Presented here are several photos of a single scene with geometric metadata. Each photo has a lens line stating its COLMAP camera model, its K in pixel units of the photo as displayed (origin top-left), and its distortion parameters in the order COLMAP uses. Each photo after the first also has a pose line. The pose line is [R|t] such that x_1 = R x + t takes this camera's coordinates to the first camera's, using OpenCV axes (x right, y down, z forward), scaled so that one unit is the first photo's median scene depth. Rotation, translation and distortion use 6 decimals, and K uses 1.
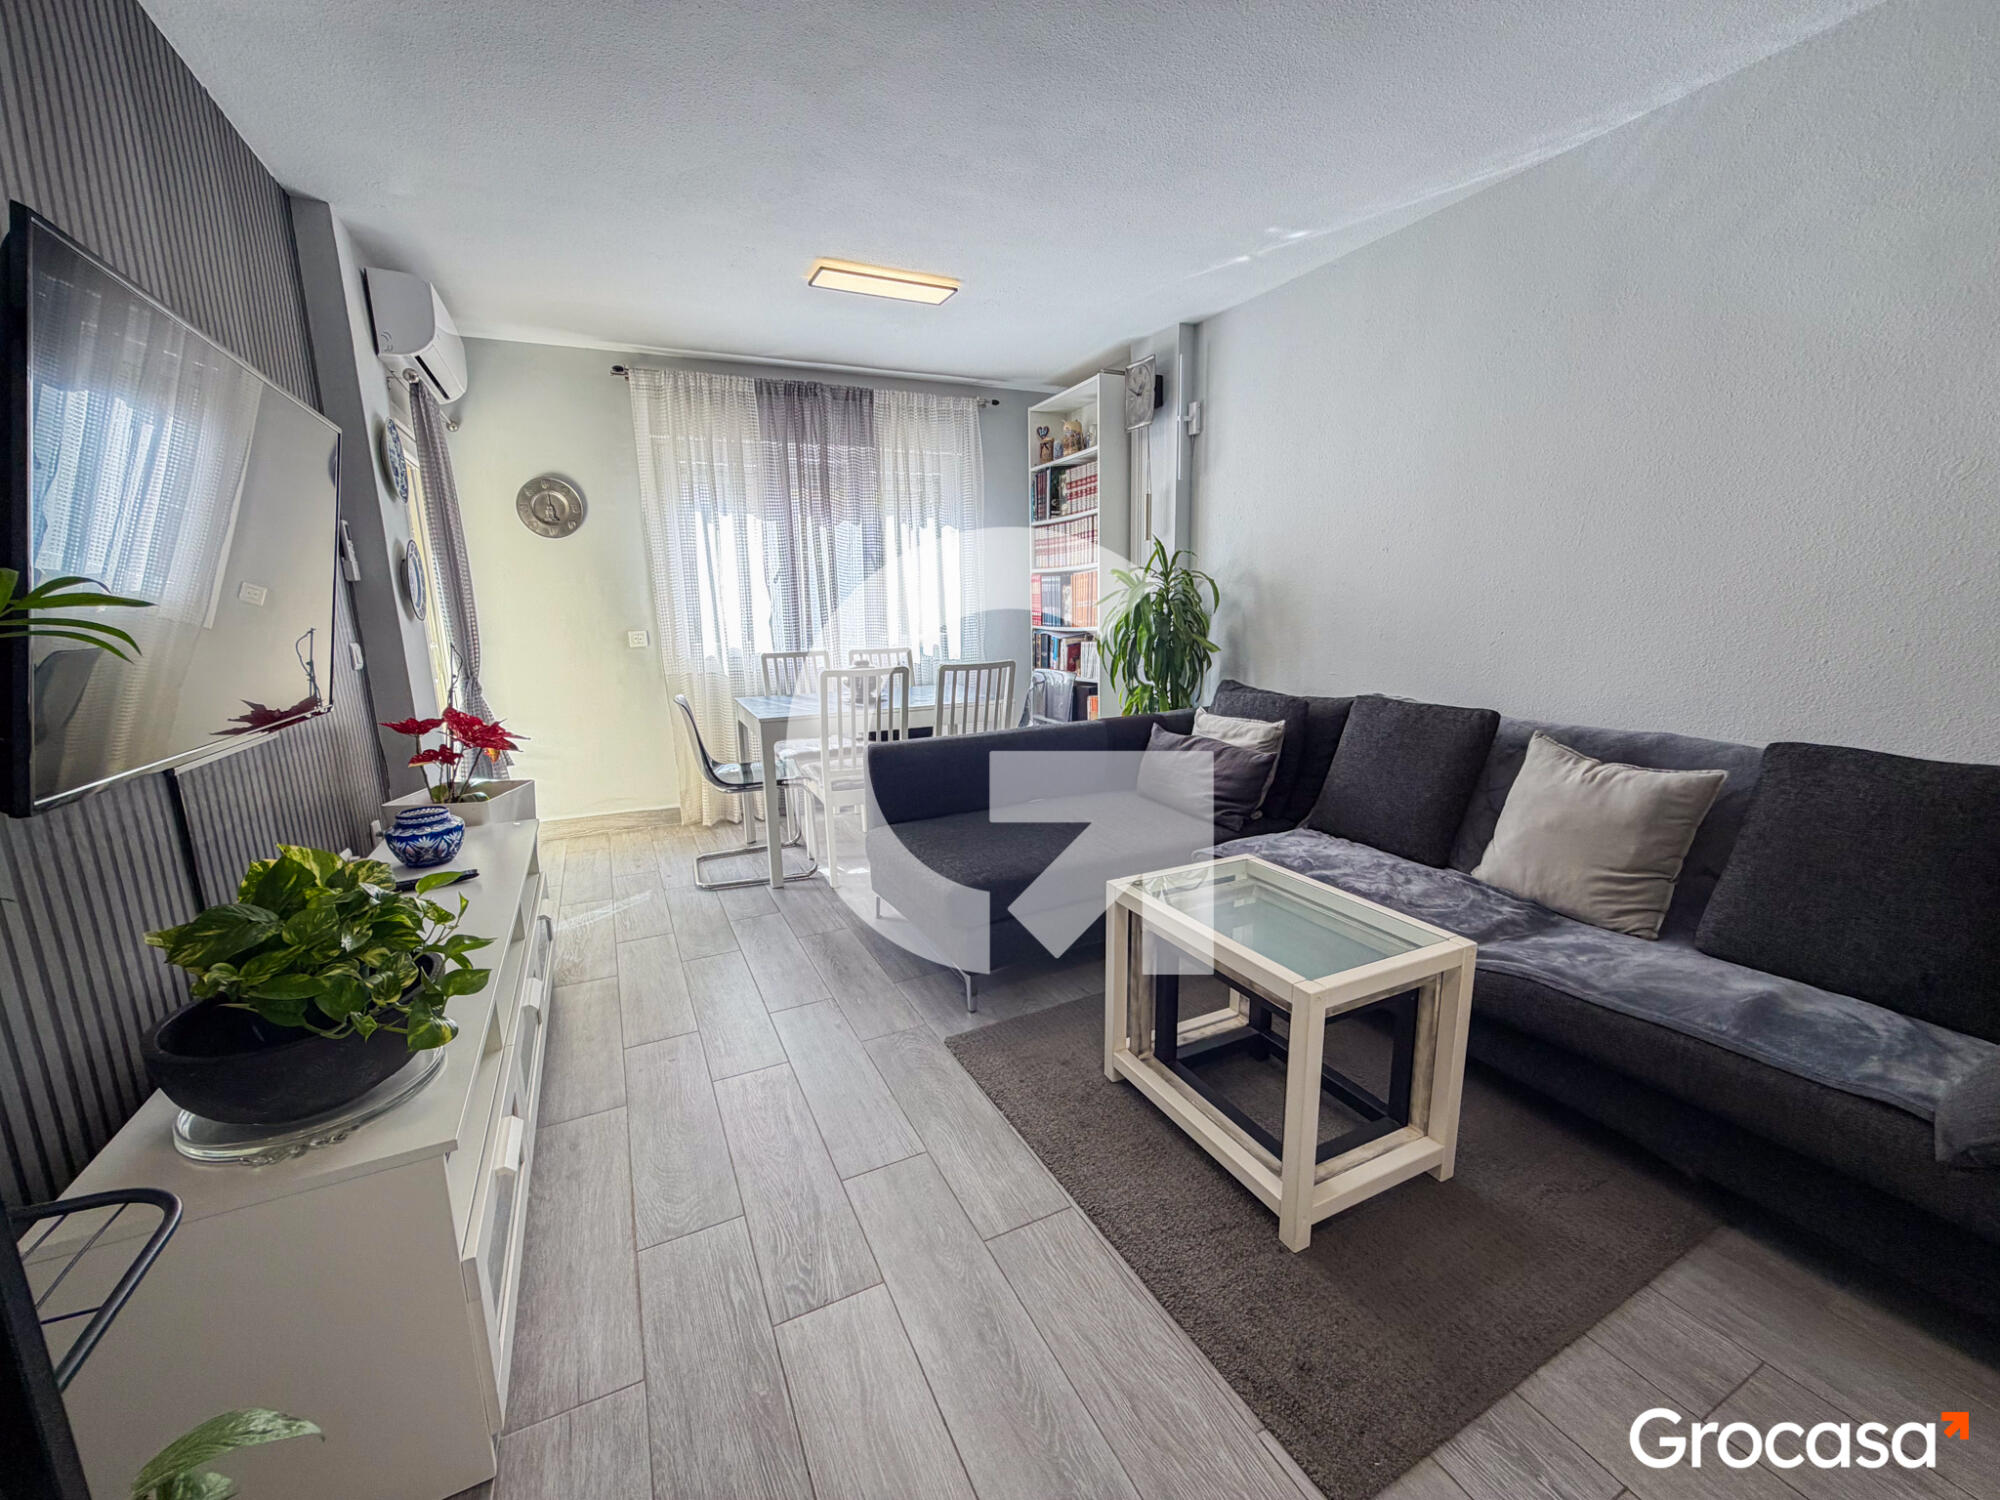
lens RADIAL K [[793.9, 0, 1000.0], [0, 793.9, 750.0], [0, 0, 1]] dist [0.000778, -0.000053]
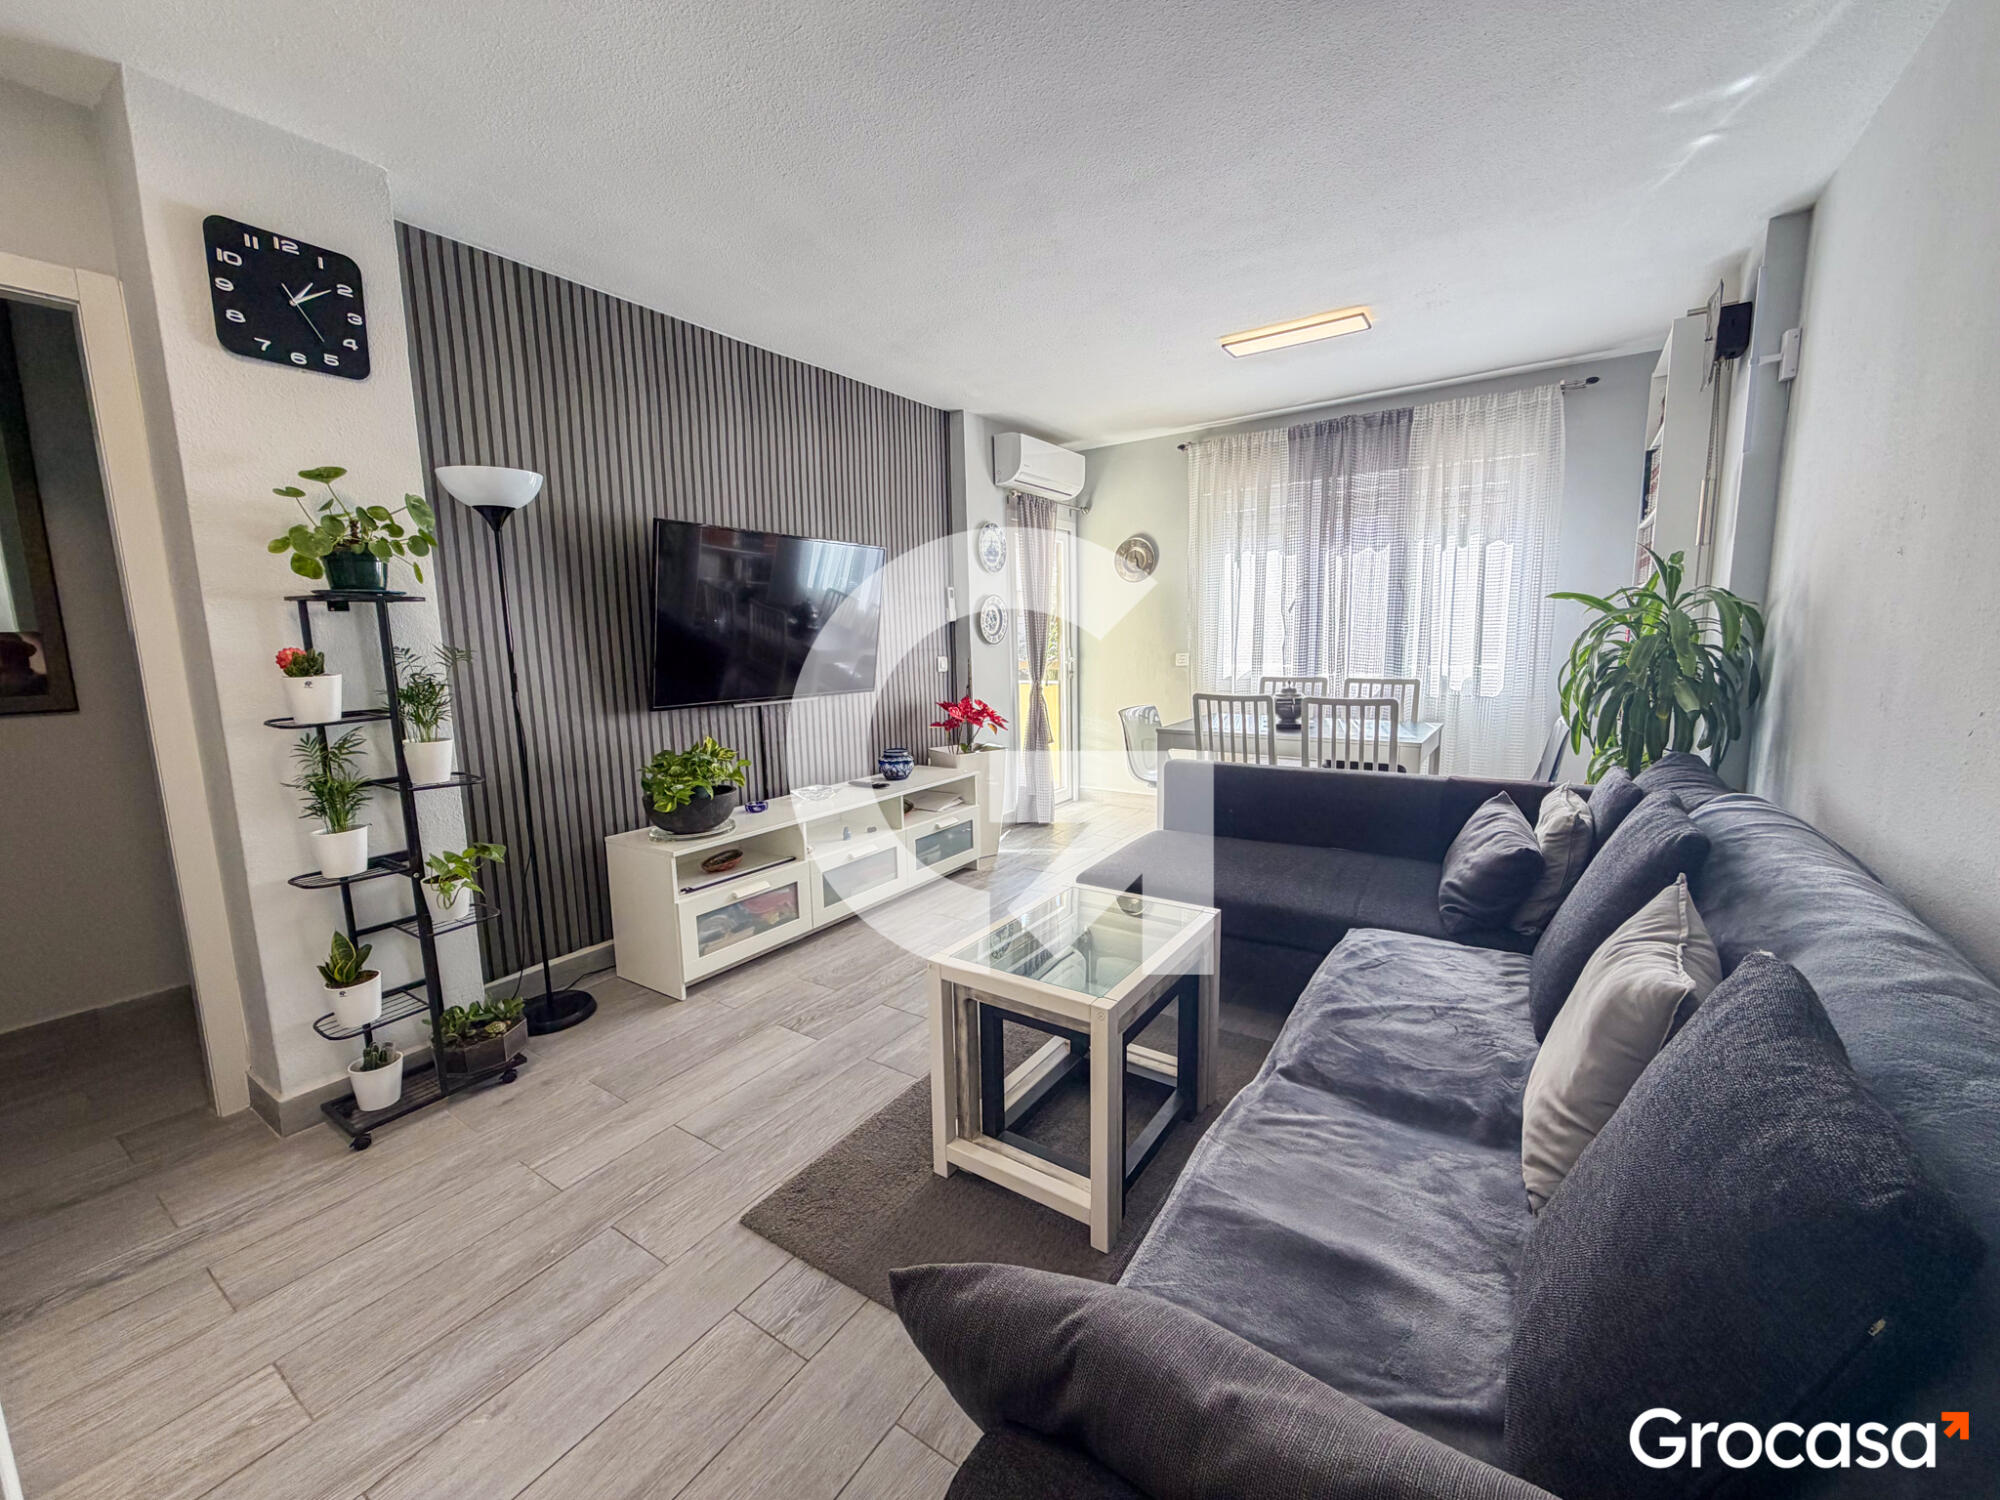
lens RADIAL K [[804.8, 0, 1000.0], [0, 804.8, 750.0], [0, 0, 1]] dist [0.001610, -0.000056]
pose [[0.494401, 0.135062, -0.858677, 0.509392], [-0.152799, 0.985976, 0.067108, -0.042389], [0.855699, 0.098027, 0.508105, 0.138139]]
